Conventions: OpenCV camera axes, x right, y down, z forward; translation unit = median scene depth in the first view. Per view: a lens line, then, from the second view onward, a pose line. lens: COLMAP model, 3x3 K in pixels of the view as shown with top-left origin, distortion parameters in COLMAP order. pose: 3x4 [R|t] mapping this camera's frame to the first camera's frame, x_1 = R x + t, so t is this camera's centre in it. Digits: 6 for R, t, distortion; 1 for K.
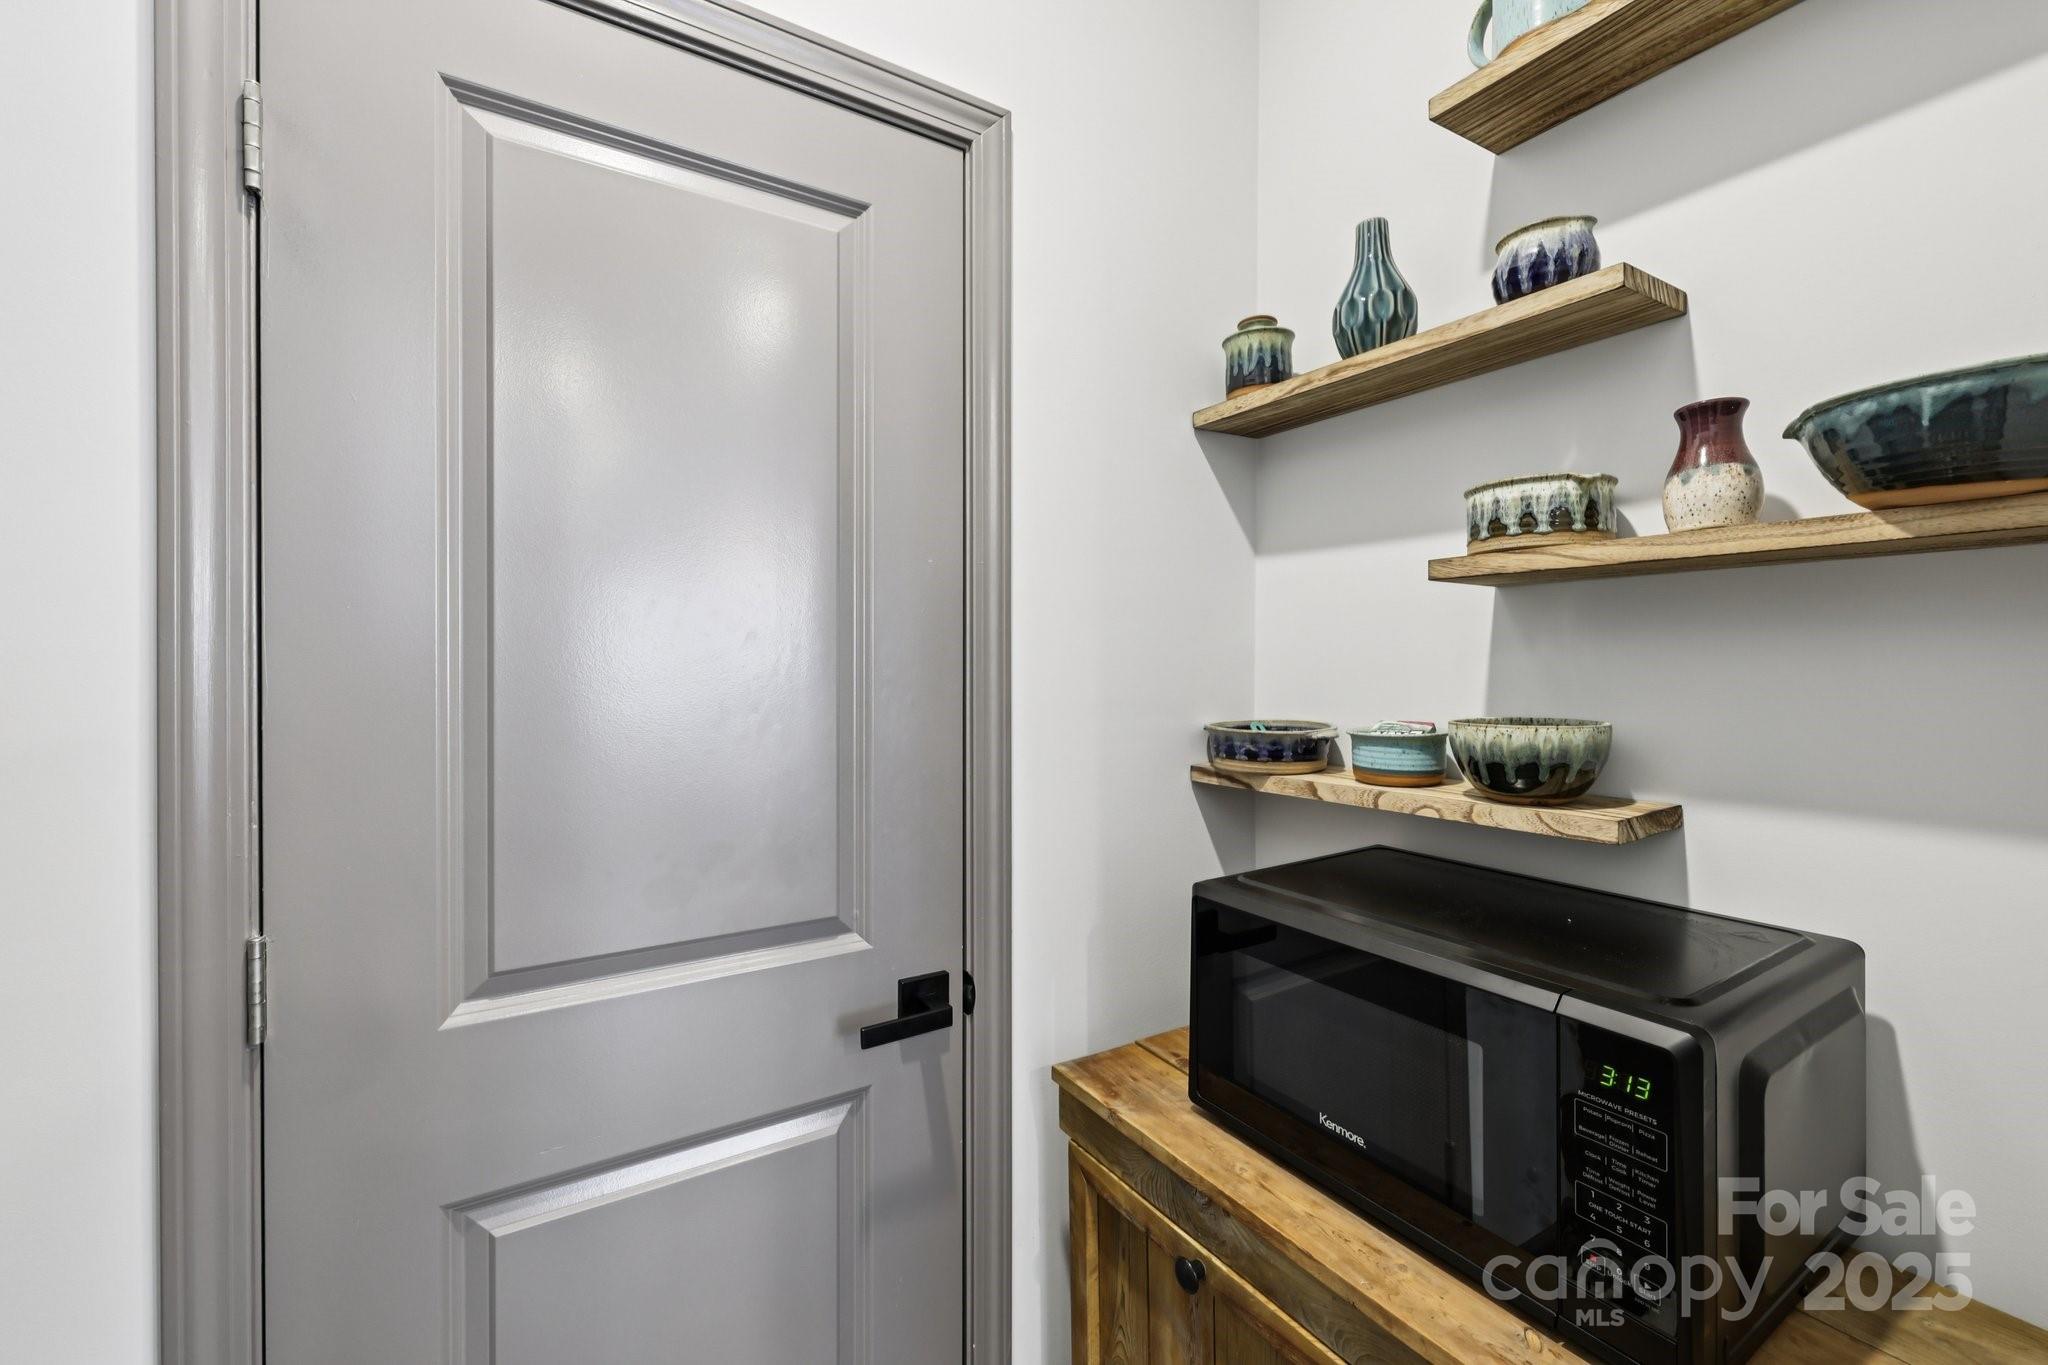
lens RADIAL K [[857.1, 0, 1015.8], [0, 857.1, 661.6], [0, 0, 1]] dist [0.000767, -0.000184]
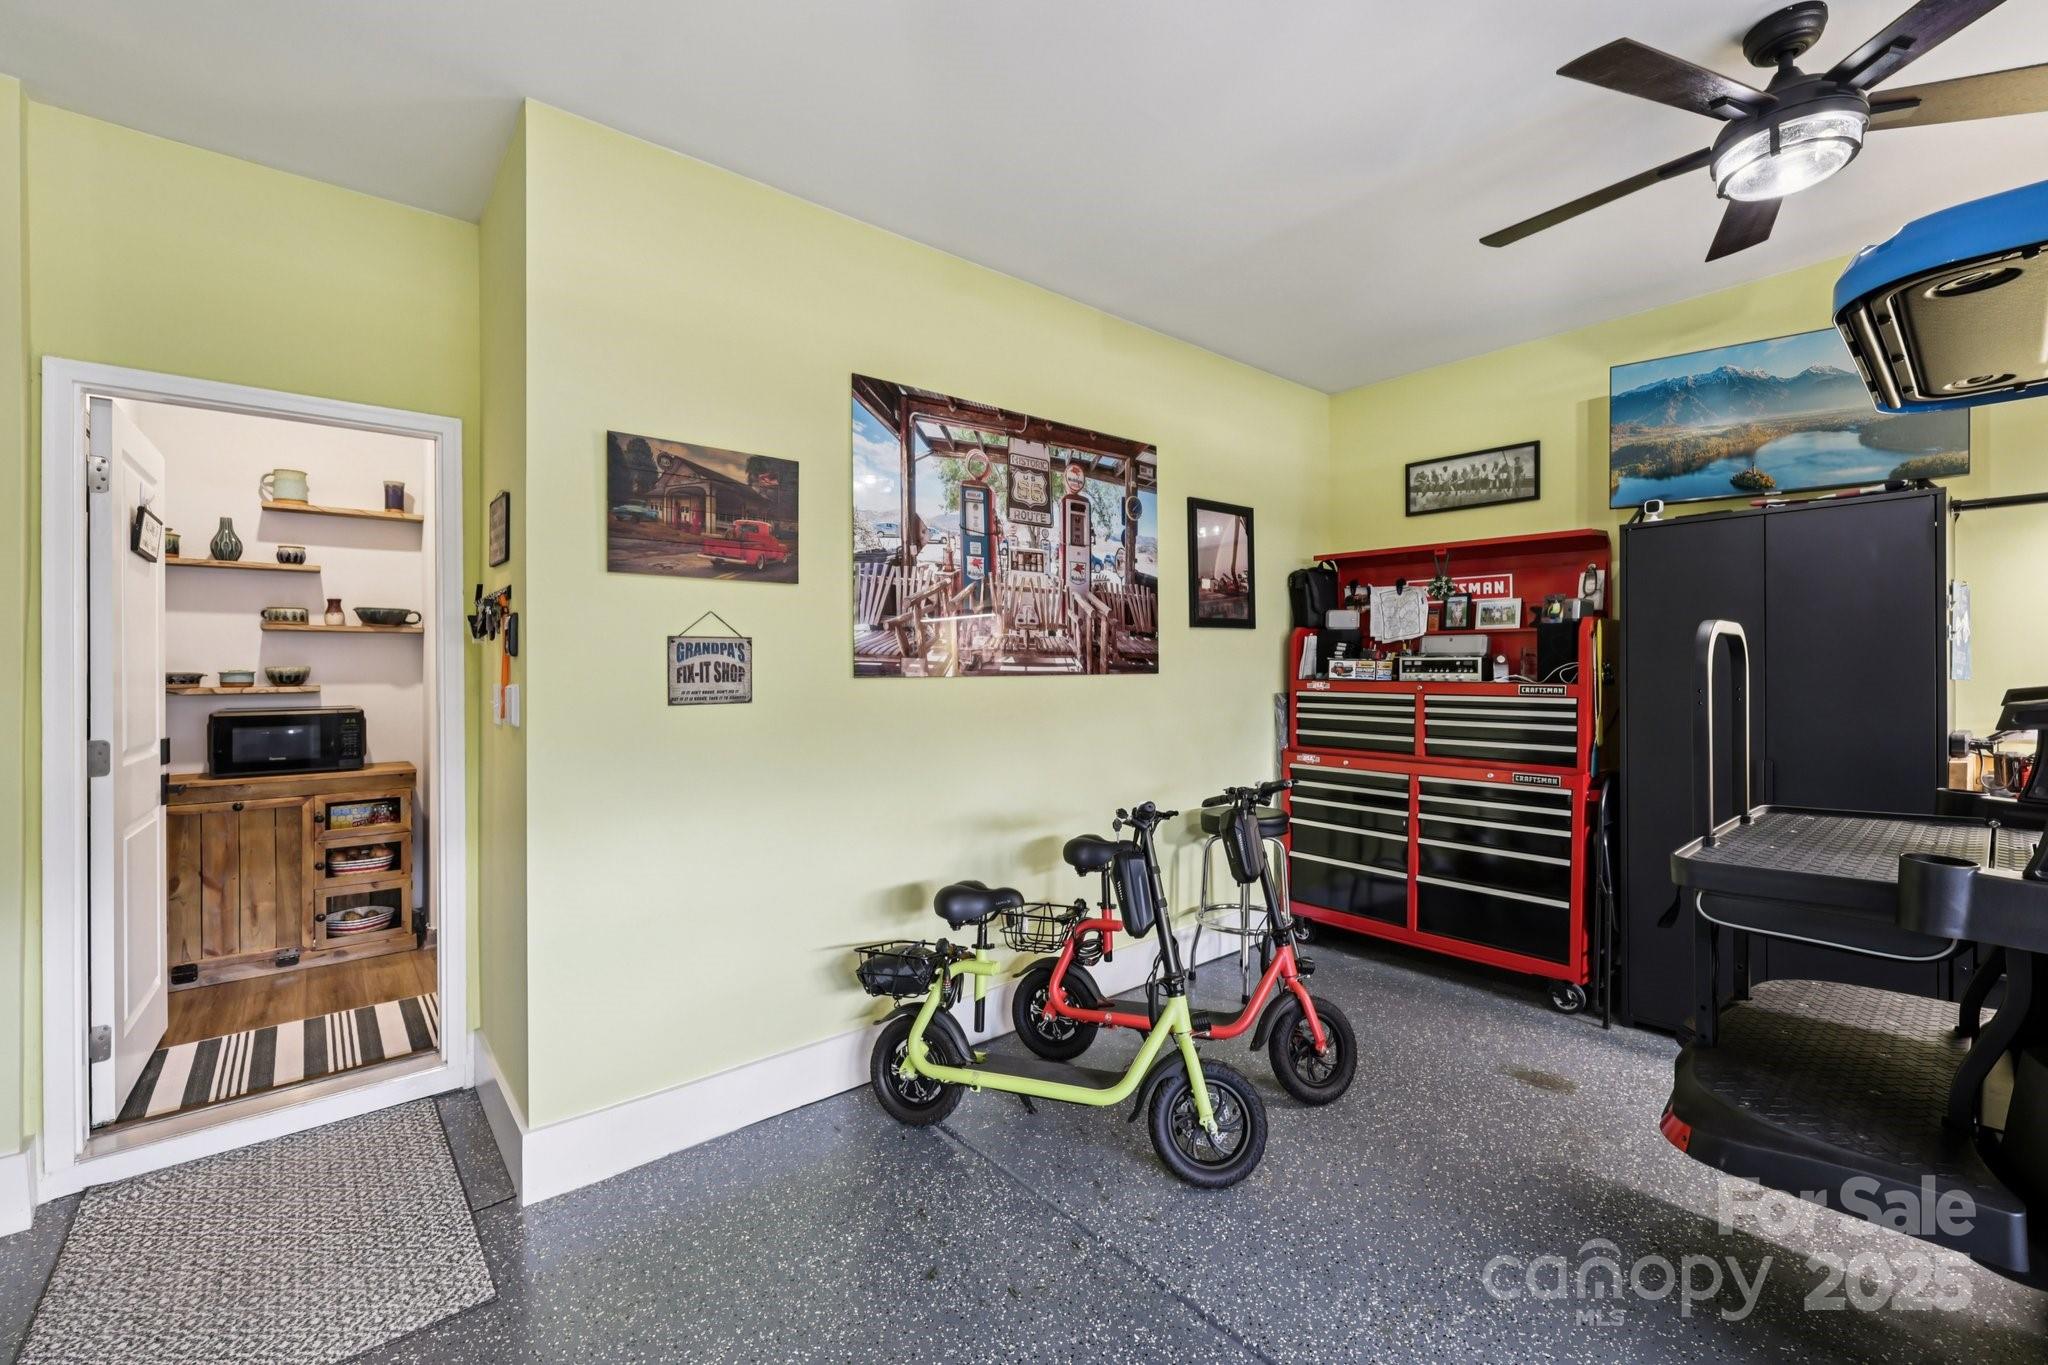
lens RADIAL K [[855.3, 0, 1020.7], [0, 855.3, 664.9], [0, 0, 1]] dist [0.000473, 0.000115]
pose [[-0.142824, 0.002351, 0.989745, -3.931648], [0.006676, 0.999977, -0.001412, 0.093964], [-0.989726, 0.006406, -0.142837, -1.885263]]
